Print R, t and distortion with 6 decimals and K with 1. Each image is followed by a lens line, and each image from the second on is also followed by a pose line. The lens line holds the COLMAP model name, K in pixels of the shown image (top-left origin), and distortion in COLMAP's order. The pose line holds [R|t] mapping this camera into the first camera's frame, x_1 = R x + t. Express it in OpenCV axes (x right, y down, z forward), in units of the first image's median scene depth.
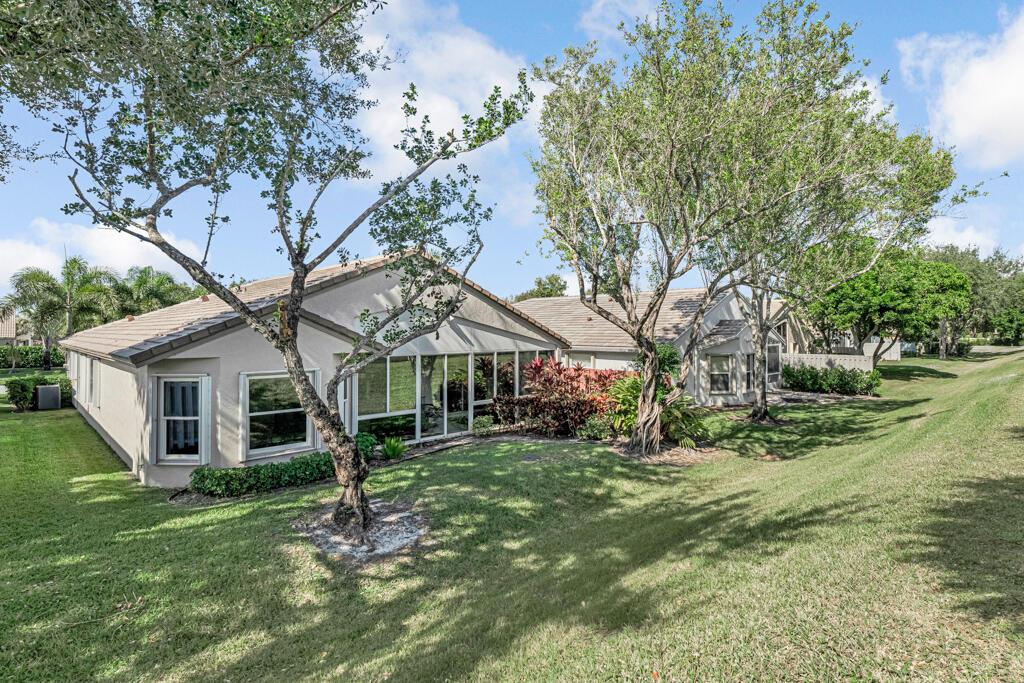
lens RADIAL K [[522.2, 0, 507.2], [0, 522.2, 332.2], [0, 0, 1]] dist [-0.000941, 0.000108]
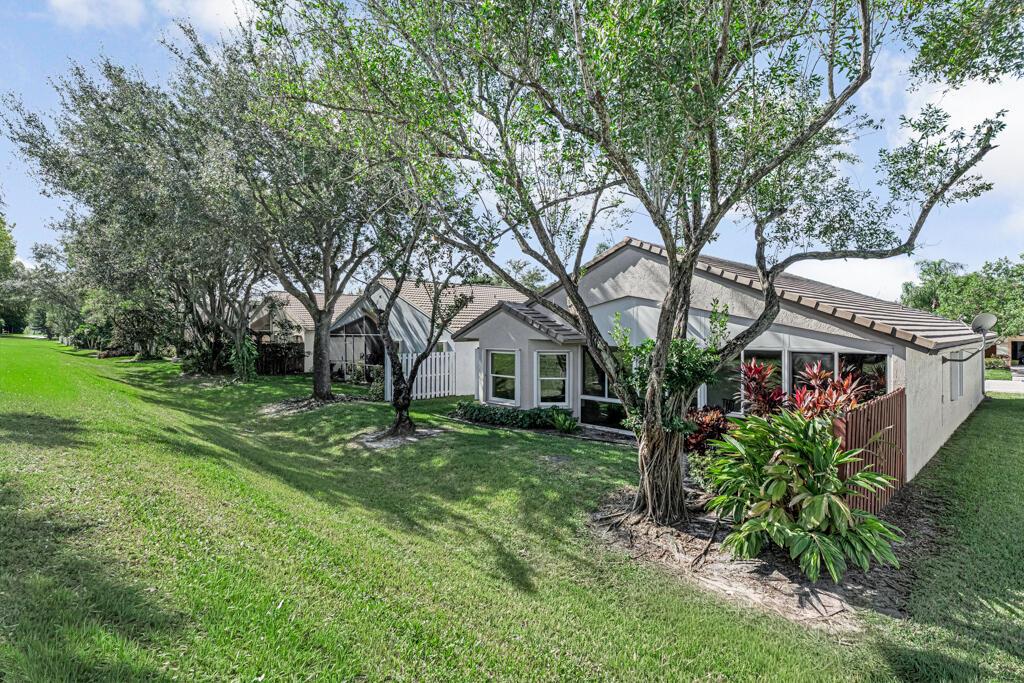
lens RADIAL K [[522.2, 0, 508.9], [0, 522.2, 332.6], [0, 0, 1]] dist [-0.000941, 0.000108]
pose [[0.012173, 0.007236, -0.999900, 0.856594], [-0.004385, 0.999965, 0.007183, 0.012651], [0.999916, 0.004297, 0.012204, 0.803125]]
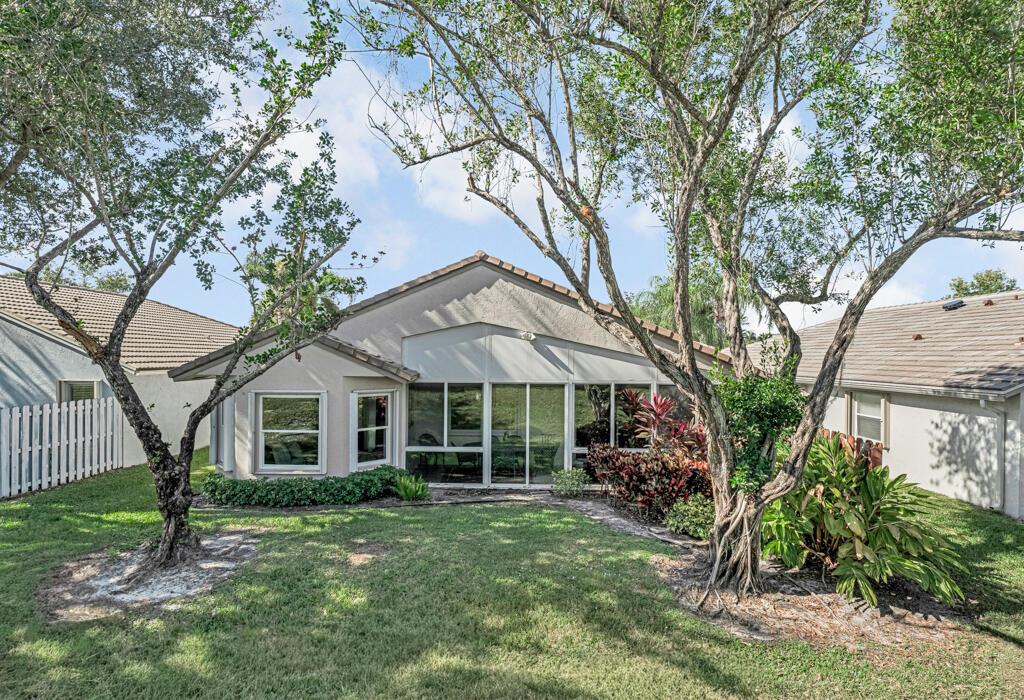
lens RADIAL K [[533.7, 0, 512.5], [0, 533.7, 358.9], [0, 0, 1]] dist [-0.004862, -0.000305]
pose [[0.716164, 0.008861, -0.697875, 0.477253], [-0.009356, 0.999951, 0.003095, 0.003688], [0.697869, 0.004313, 0.716212, 0.452656]]
